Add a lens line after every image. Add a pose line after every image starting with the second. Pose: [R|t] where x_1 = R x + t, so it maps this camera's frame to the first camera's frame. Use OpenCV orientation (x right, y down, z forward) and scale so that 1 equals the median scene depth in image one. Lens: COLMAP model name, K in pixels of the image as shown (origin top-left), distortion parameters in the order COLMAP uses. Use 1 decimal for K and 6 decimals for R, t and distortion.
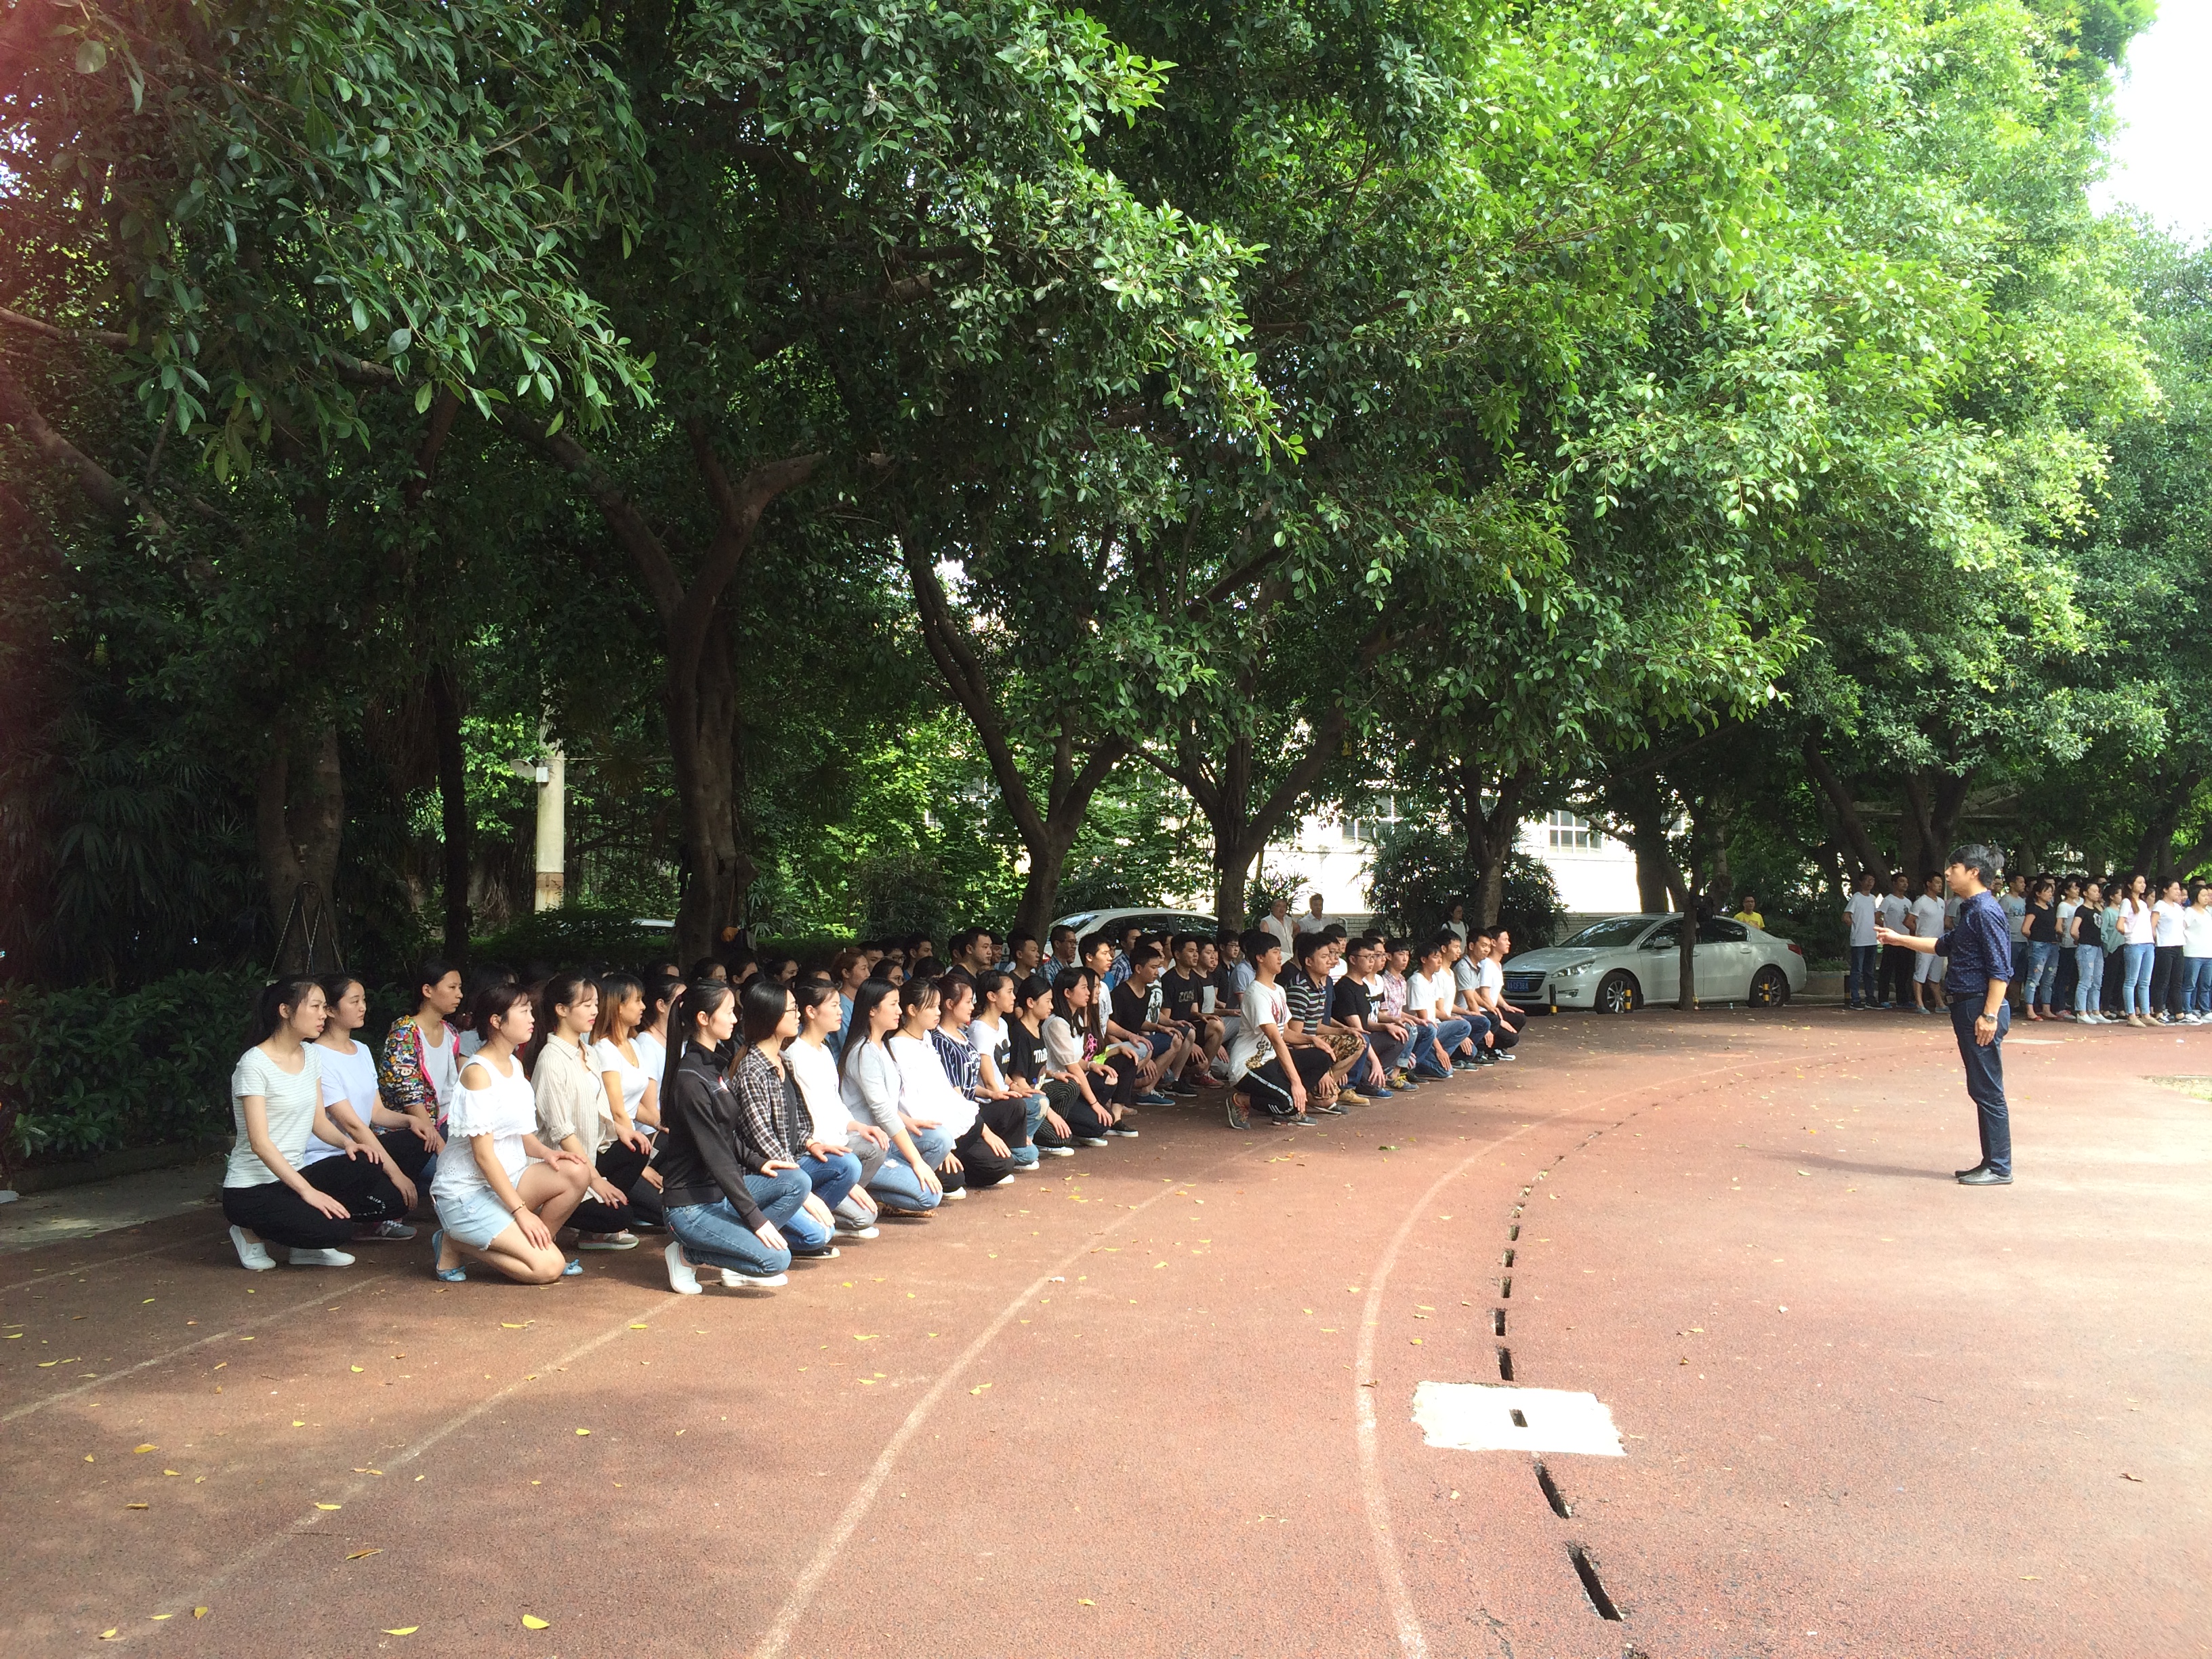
lens RADIAL K [[1839.3, 0, 1118.6], [0, 1839.3, 844.5], [0, 0, 1]] dist [0.057475, -0.044046]
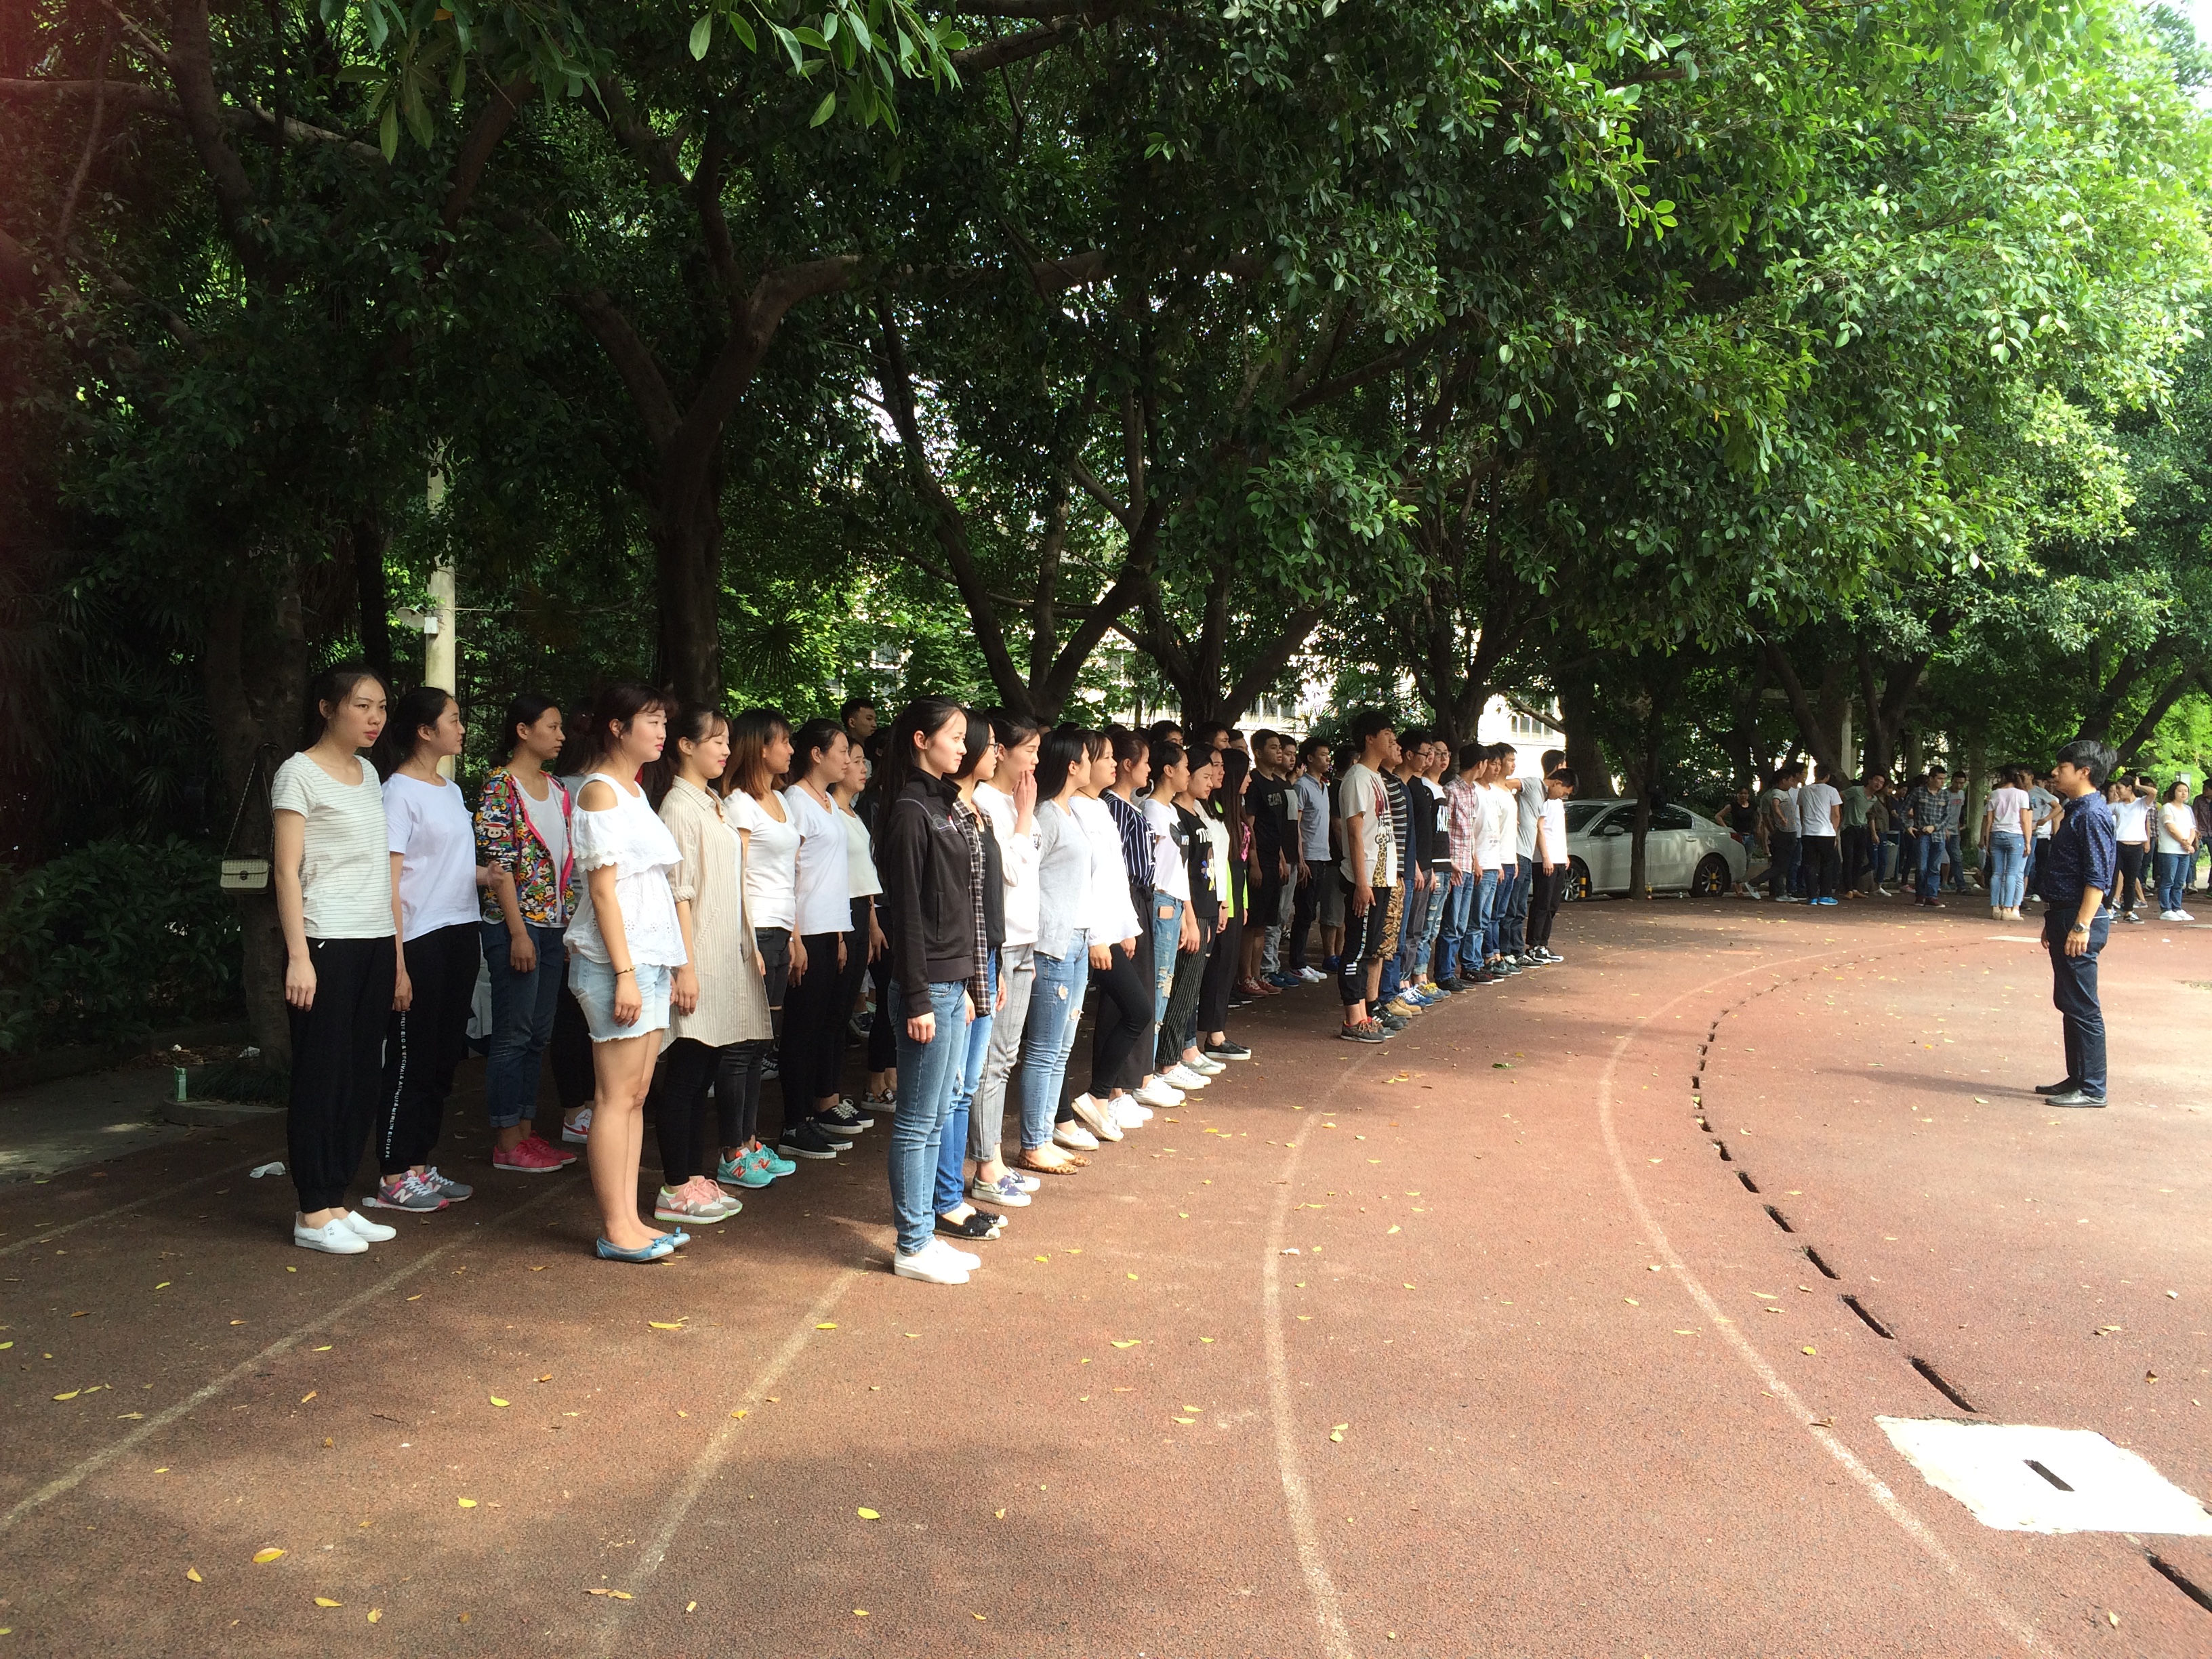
lens RADIAL K [[1839.3, 0, 1097.8], [0, 1839.3, 821.2], [0, 0, 1]] dist [0.057475, -0.044046]
pose [[0.997043, 0.018474, 0.074588, -0.133489], [-0.022679, 0.998177, 0.055933, 0.000934], [-0.073419, -0.057459, 0.995645, 0.146803]]
